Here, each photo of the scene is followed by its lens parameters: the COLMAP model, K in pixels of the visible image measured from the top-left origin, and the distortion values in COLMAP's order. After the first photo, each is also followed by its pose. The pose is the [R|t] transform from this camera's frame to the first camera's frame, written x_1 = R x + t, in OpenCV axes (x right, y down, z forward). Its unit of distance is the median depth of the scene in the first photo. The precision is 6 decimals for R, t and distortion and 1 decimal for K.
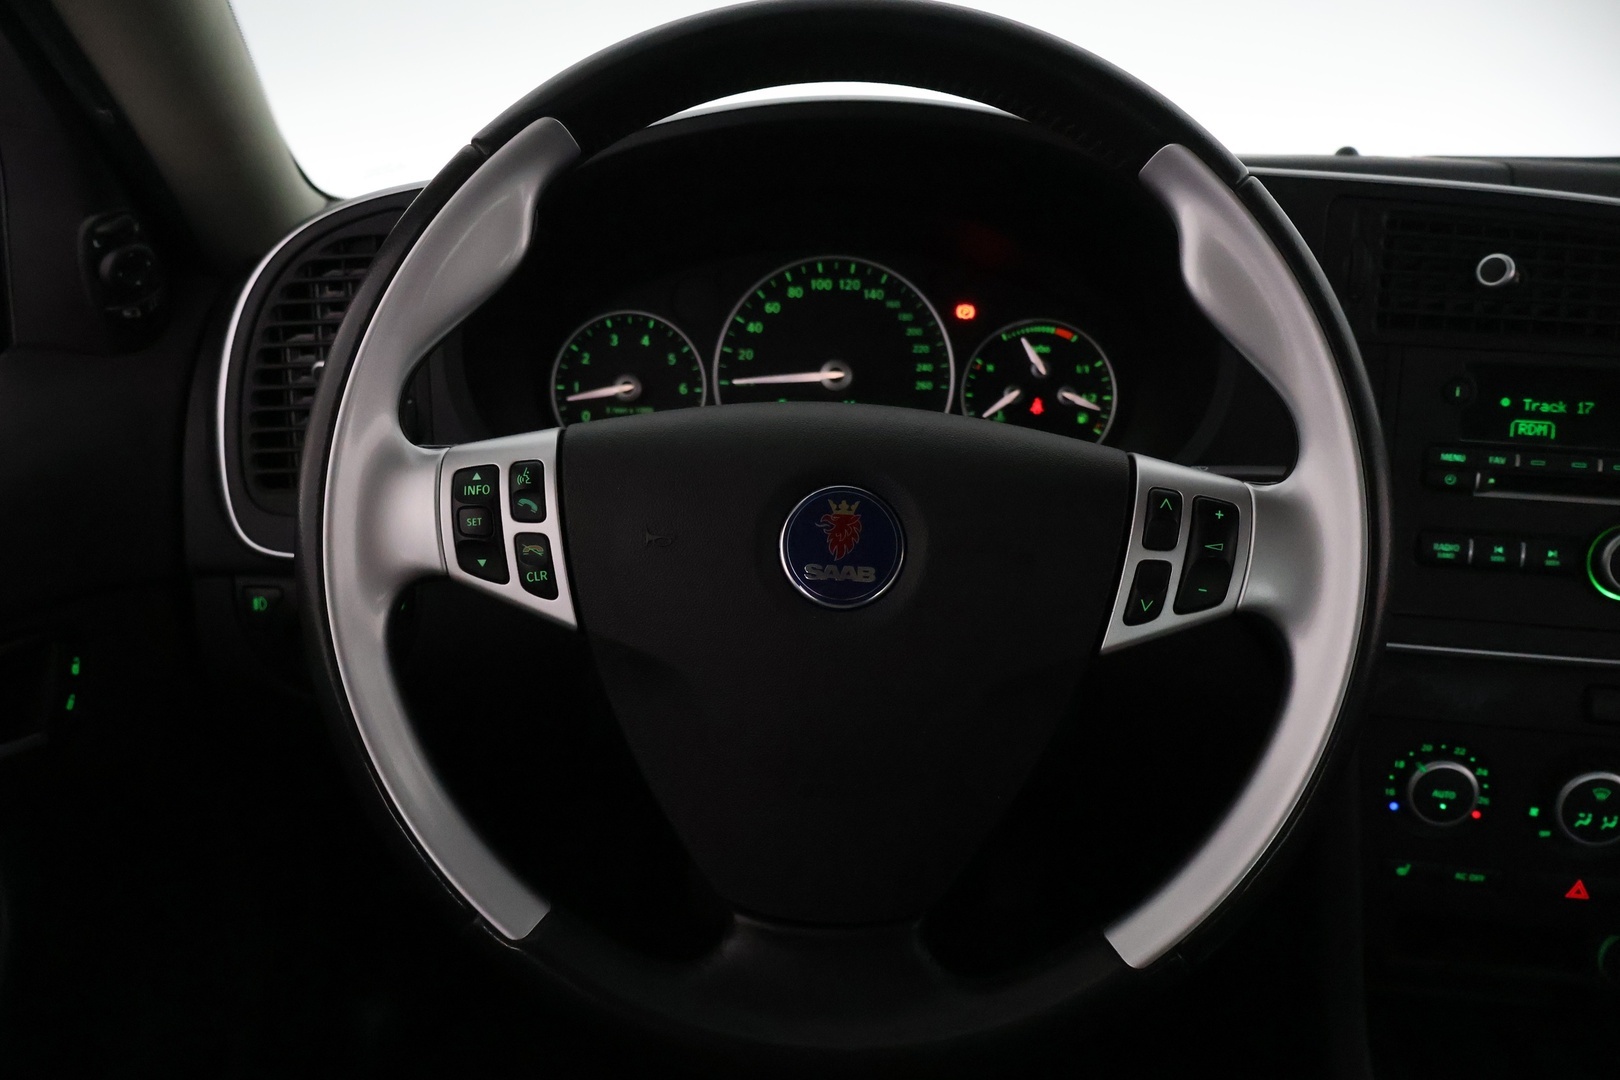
lens RADIAL K [[1388.5, 0, 810.0], [0, 1388.5, 540.0], [0, 0, 1]] dist [-0.017470, -0.004736]
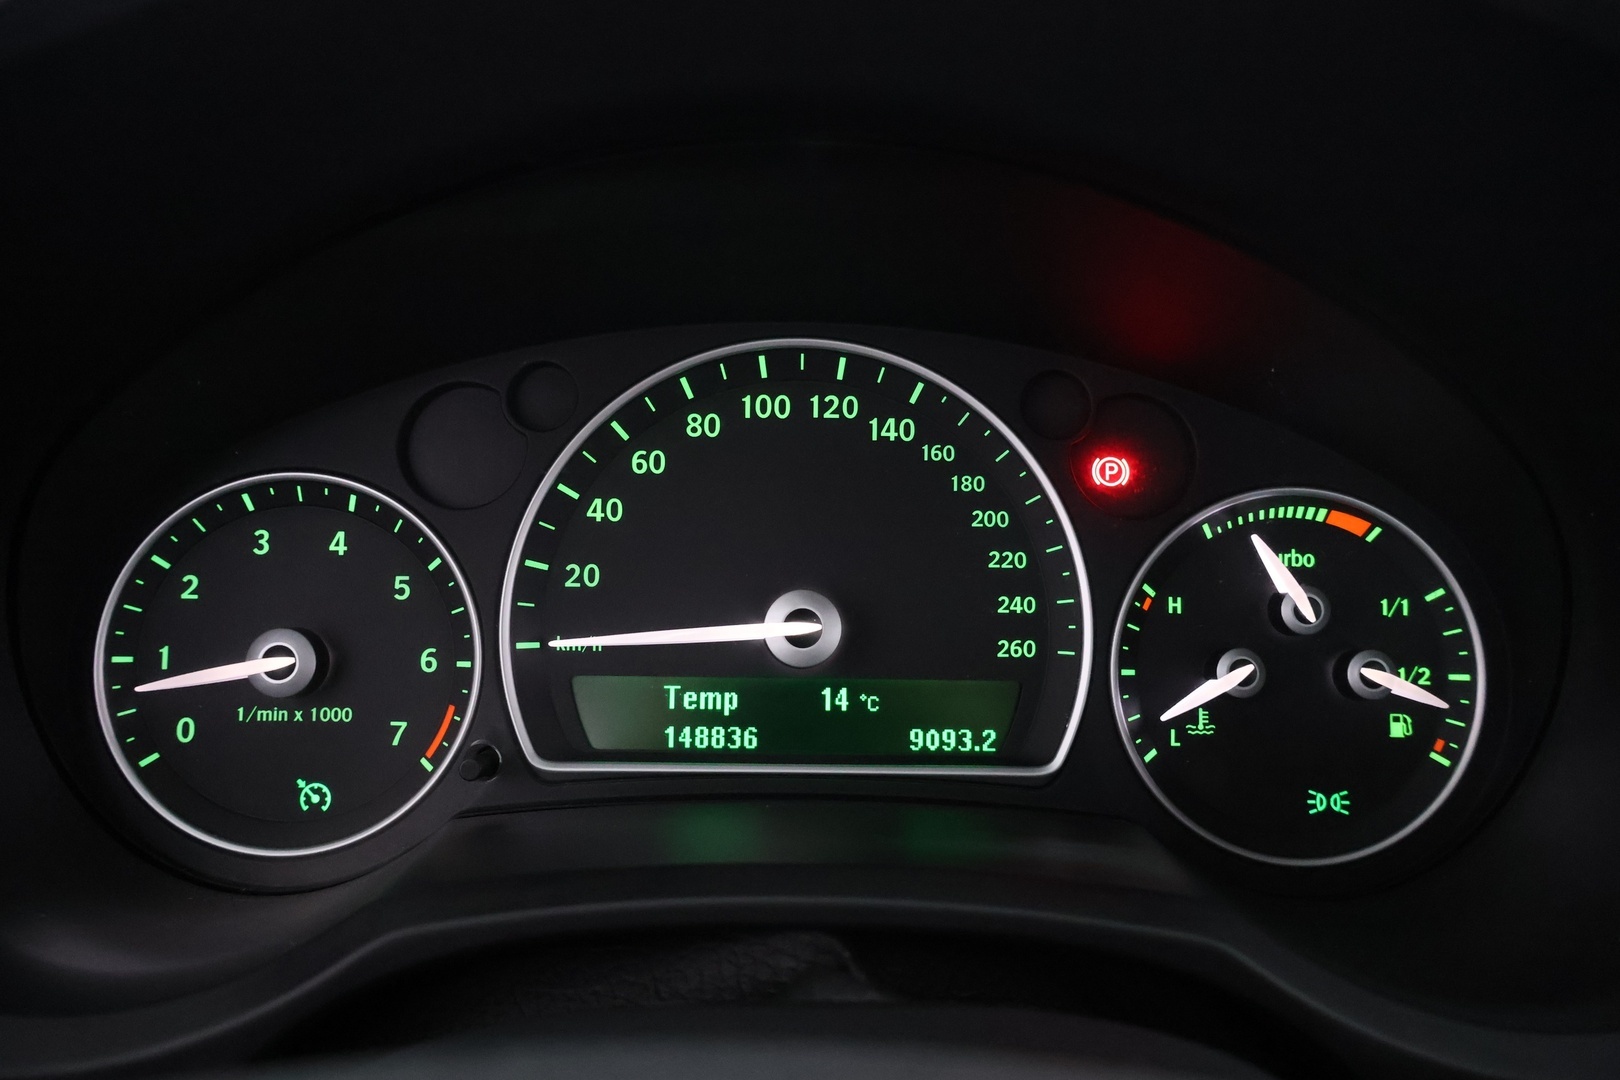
lens RADIAL K [[1388.5, 0, 810.0], [0, 1388.5, 540.0], [0, 0, 1]] dist [-0.017470, -0.004736]
pose [[0.999648, -0.003984, 0.026226, 0.010343], [0.006605, 0.994902, -0.100630, -0.103148], [-0.025692, 0.100768, 0.994578, 0.593317]]
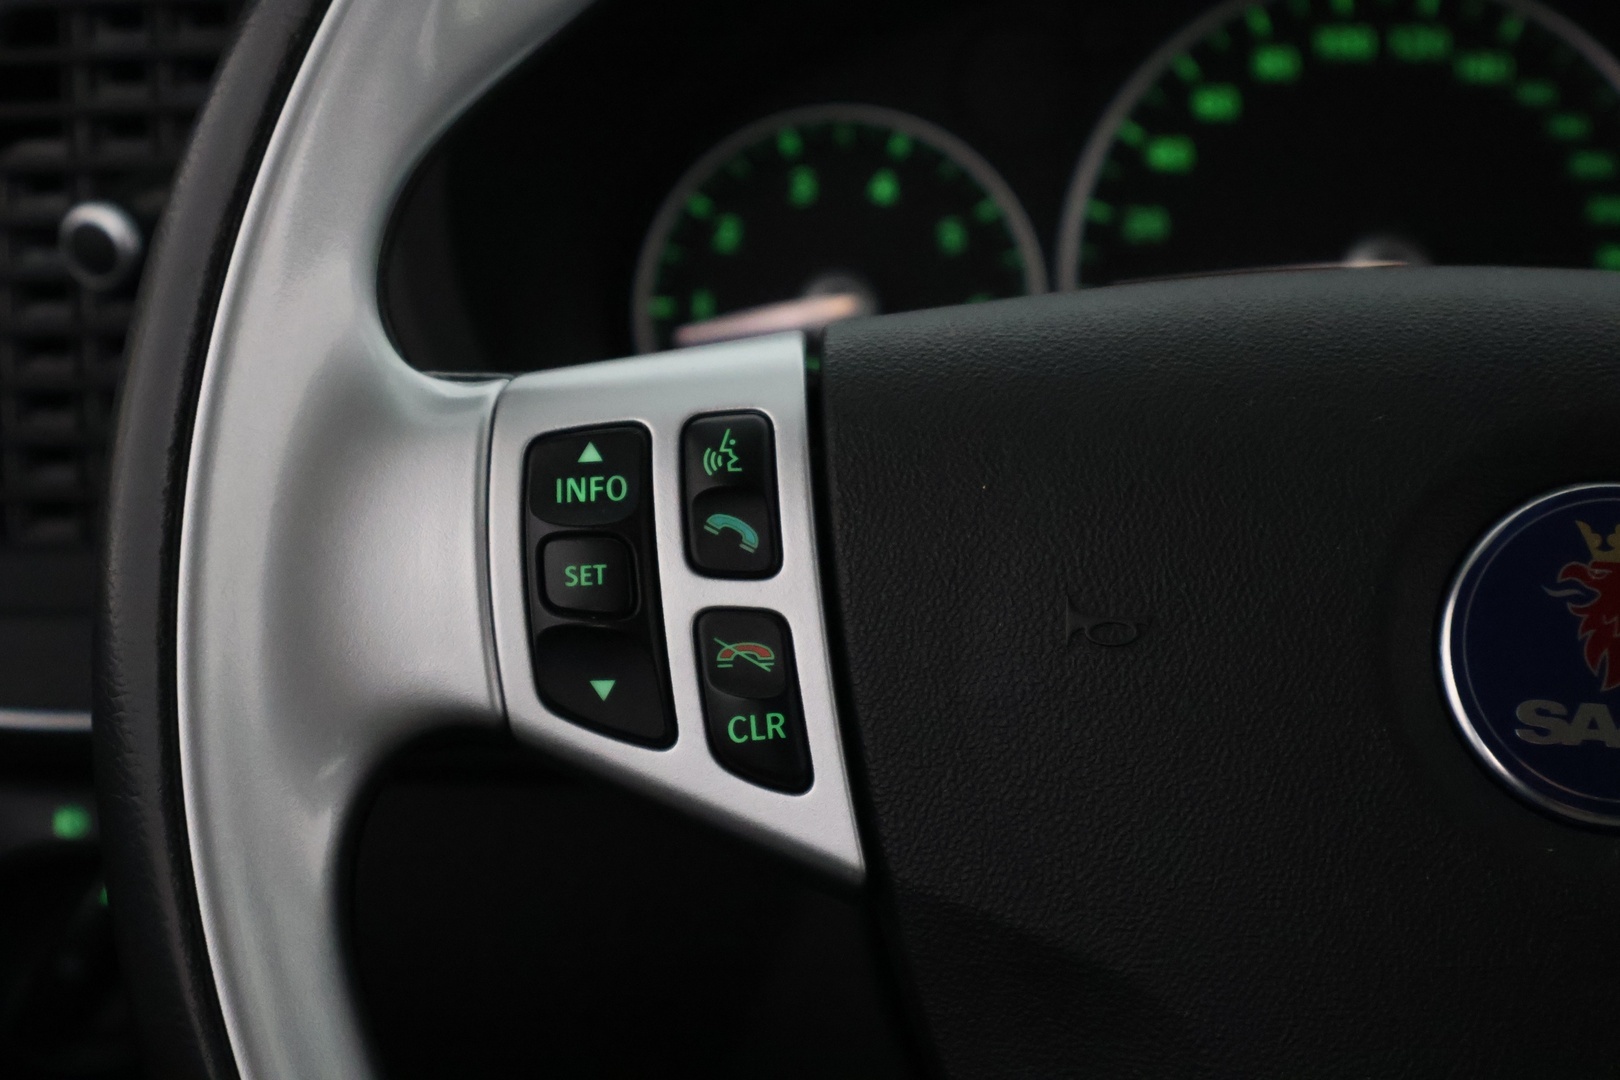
lens RADIAL K [[3340.8, 0, 810.0], [0, 3340.8, 540.0], [0, 0, 1]] dist [0.043631, -0.087489]
pose [[0.998209, 0.007304, -0.059378, -0.083854], [-0.012297, 0.996375, -0.084173, 0.031984], [0.058548, 0.084752, 0.994680, 0.086216]]
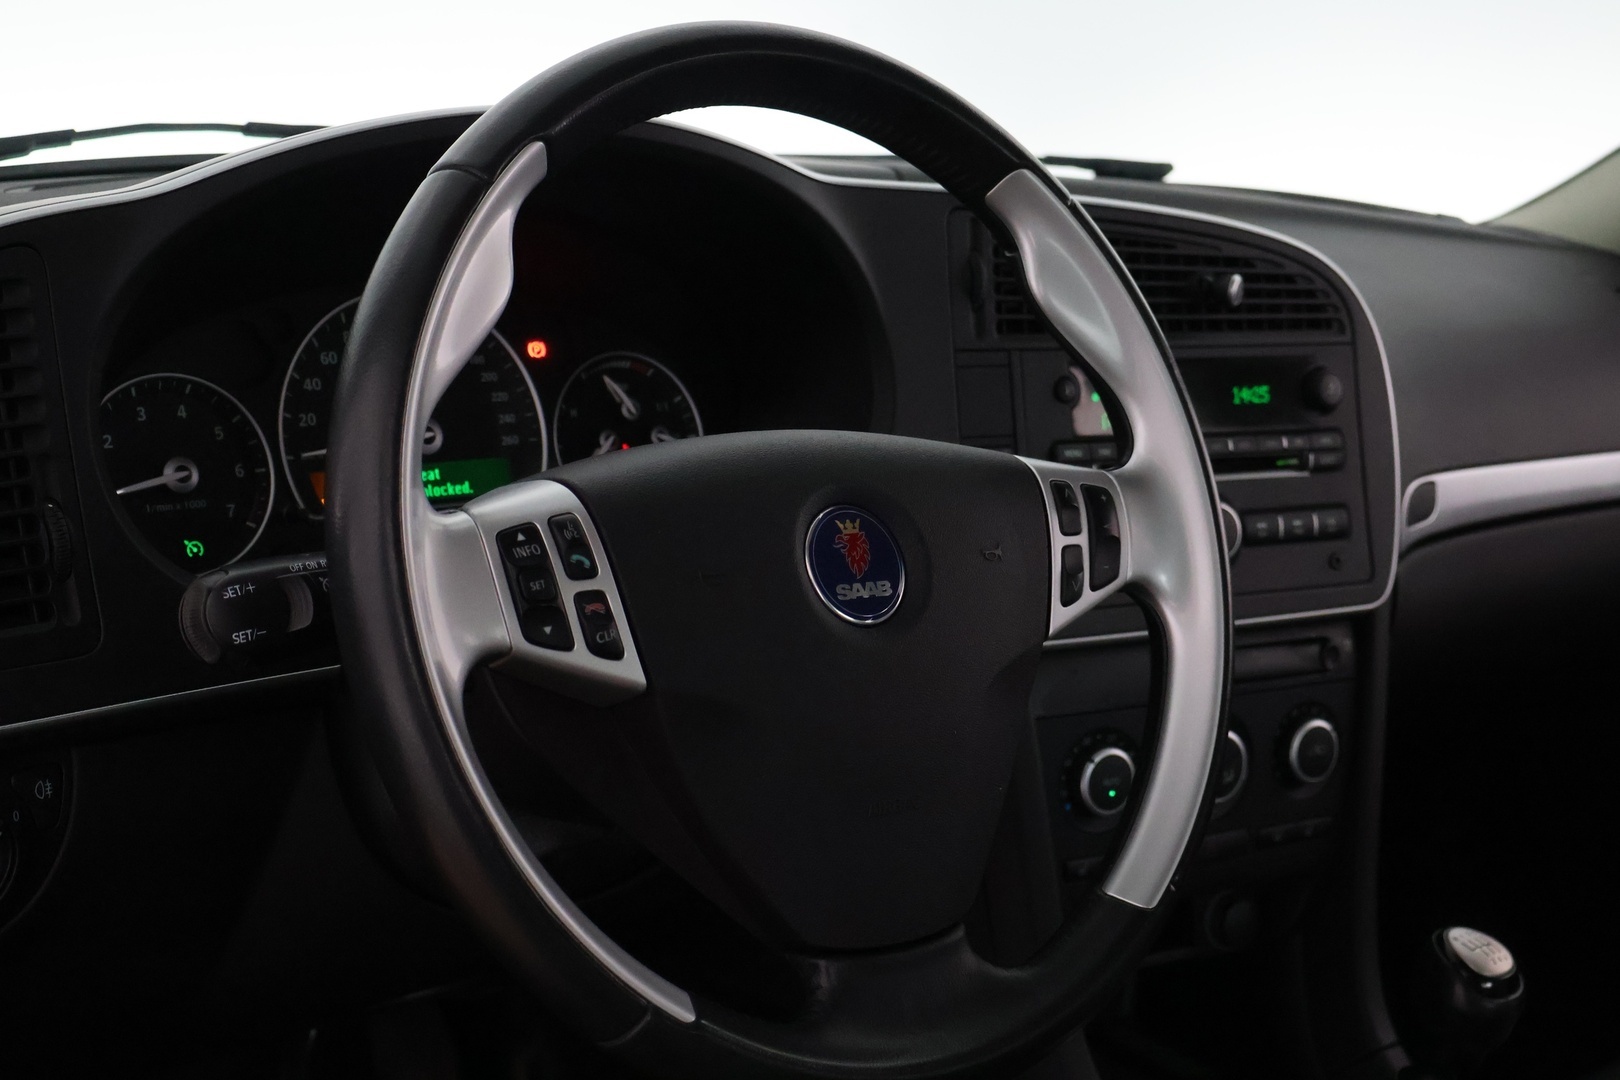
lens RADIAL K [[2327.6, 0, 810.0], [0, 2327.6, 540.0], [0, 0, 1]] dist [0.015401, 0.131258]
pose [[0.763839, -0.108163, 0.636279, -0.671520], [0.168401, 0.985108, -0.034700, 0.025026], [-0.623050, 0.133655, 0.770678, -0.168290]]
